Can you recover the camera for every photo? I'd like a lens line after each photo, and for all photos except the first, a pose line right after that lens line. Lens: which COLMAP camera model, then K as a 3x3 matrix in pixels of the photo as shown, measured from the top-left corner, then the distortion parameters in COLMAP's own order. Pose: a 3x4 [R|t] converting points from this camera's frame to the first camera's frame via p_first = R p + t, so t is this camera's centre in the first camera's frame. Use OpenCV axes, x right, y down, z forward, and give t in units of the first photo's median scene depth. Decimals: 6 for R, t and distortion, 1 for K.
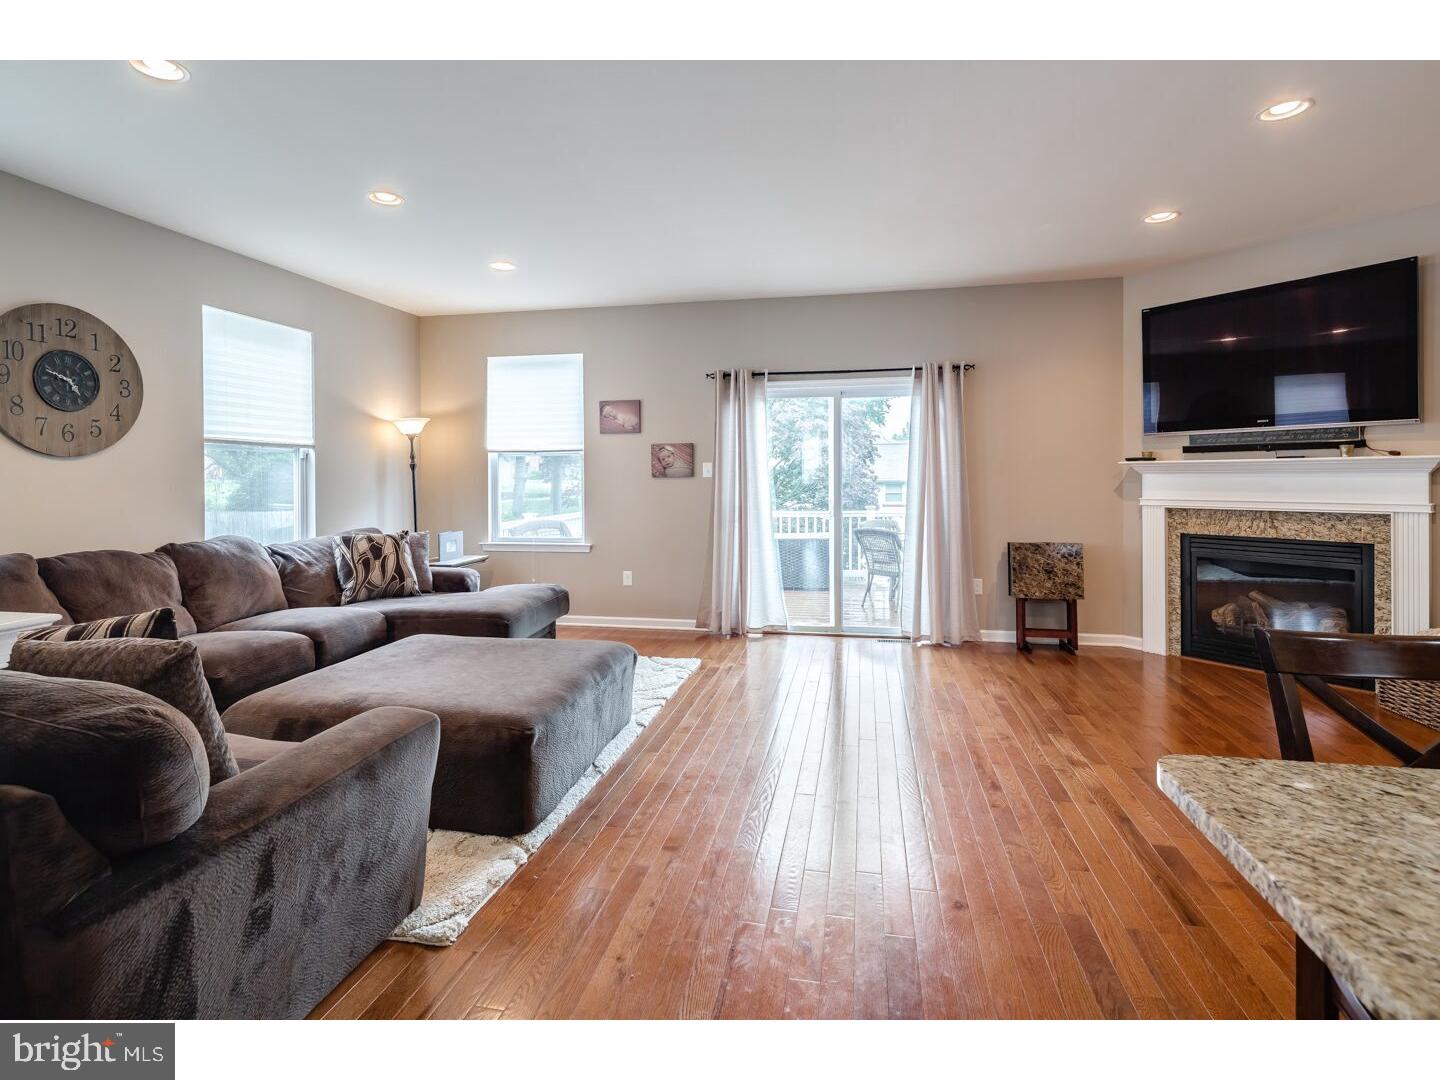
lens RADIAL K [[709.3, 0, 719.1], [0, 709.3, 481.6], [0, 0, 1]] dist [0.003140, -0.000196]
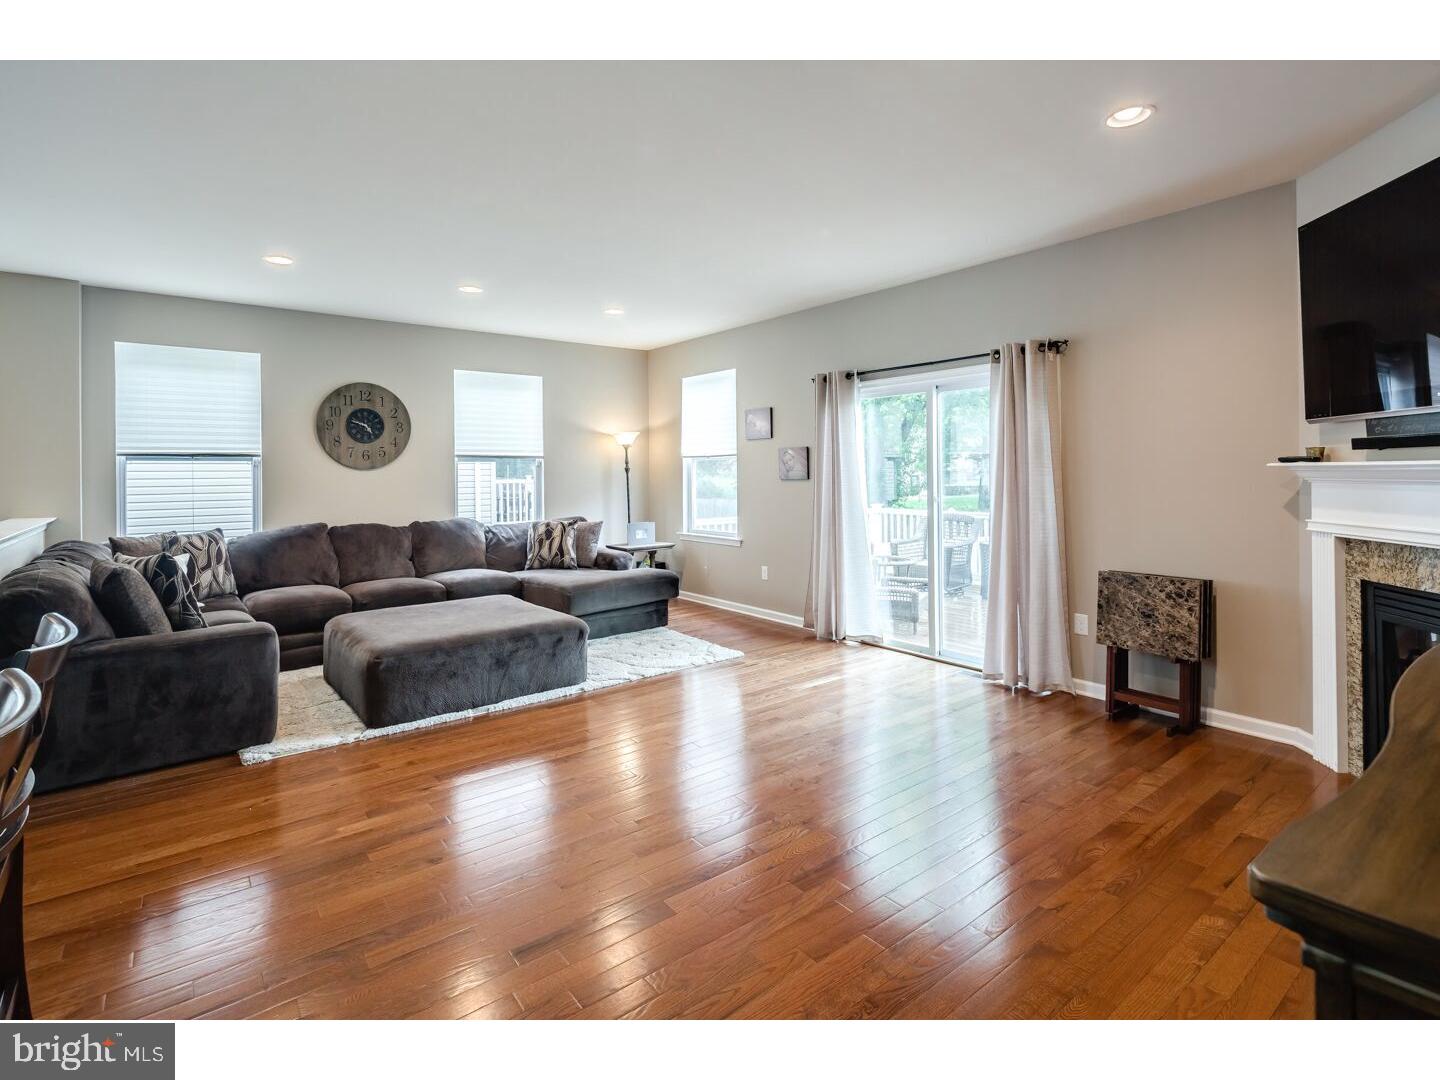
lens RADIAL K [[695.7, 0, 723.5], [0, 695.7, 468.3], [0, 0, 1]] dist [-0.000119, -0.000529]
pose [[0.765510, -0.003376, -0.643415, 0.580626], [-0.002010, 0.999969, -0.007638, -0.016915], [0.643421, 0.007141, 0.765479, 0.170991]]
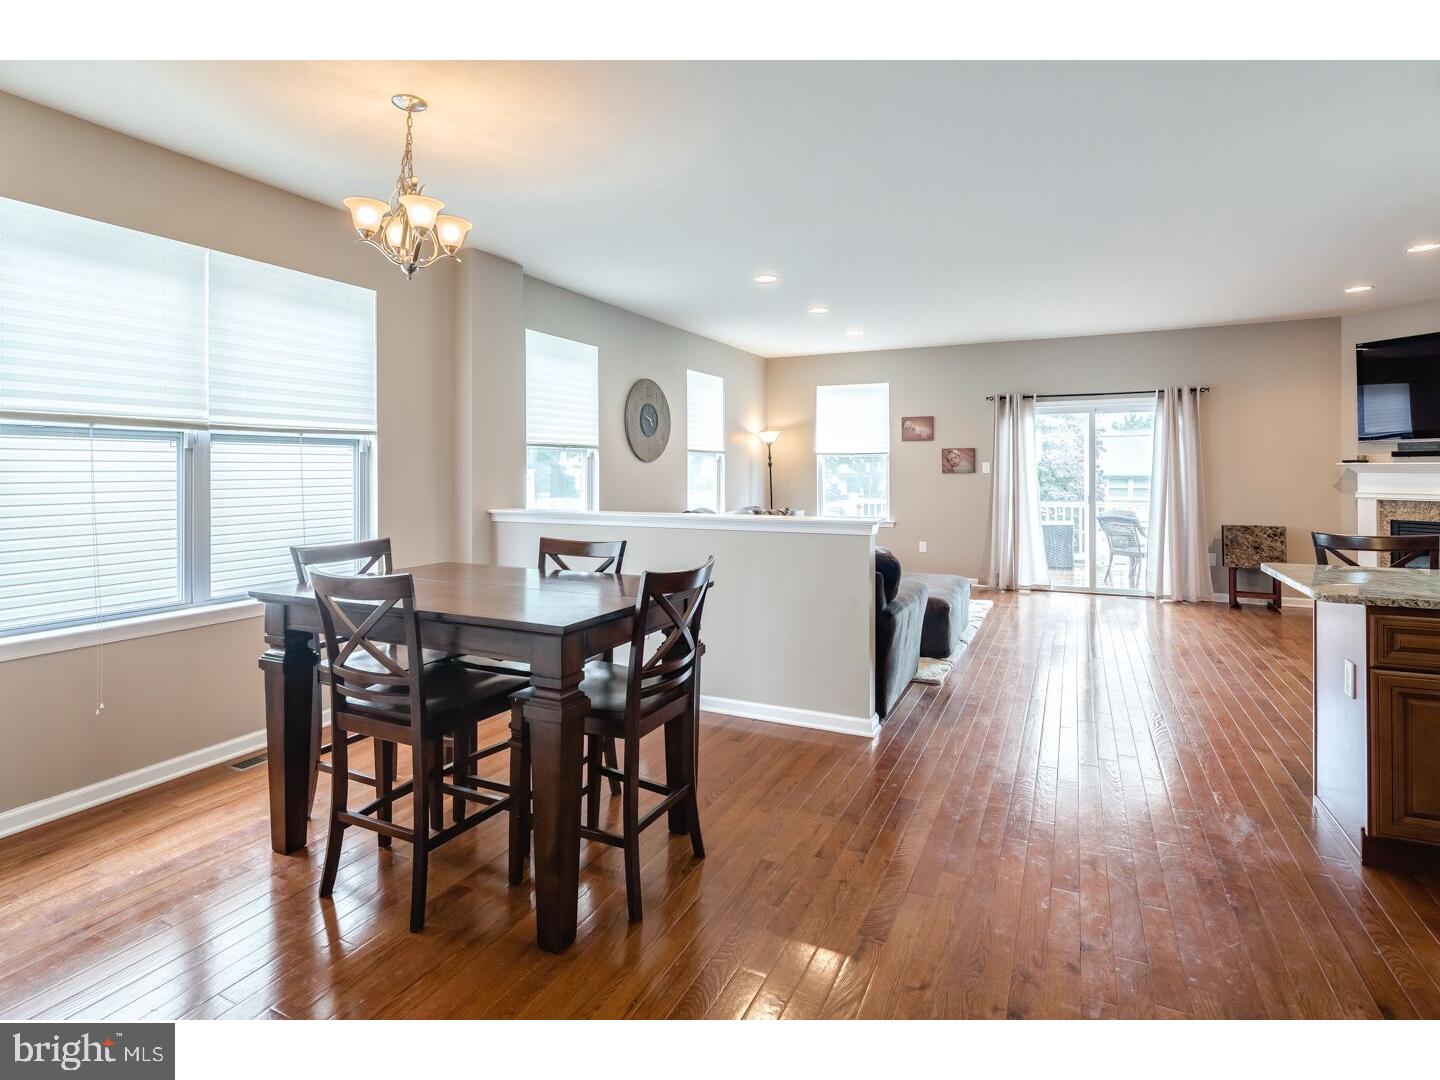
lens RADIAL K [[730.8, 0, 725.6], [0, 730.8, 467.5], [0, 0, 1]] dist [-0.003061, -0.001647]
pose [[0.969744, 0.003662, -0.244098, -0.177341], [-0.005714, 0.999954, -0.007698, -0.003806], [0.244059, 0.008860, 0.969720, -0.525618]]
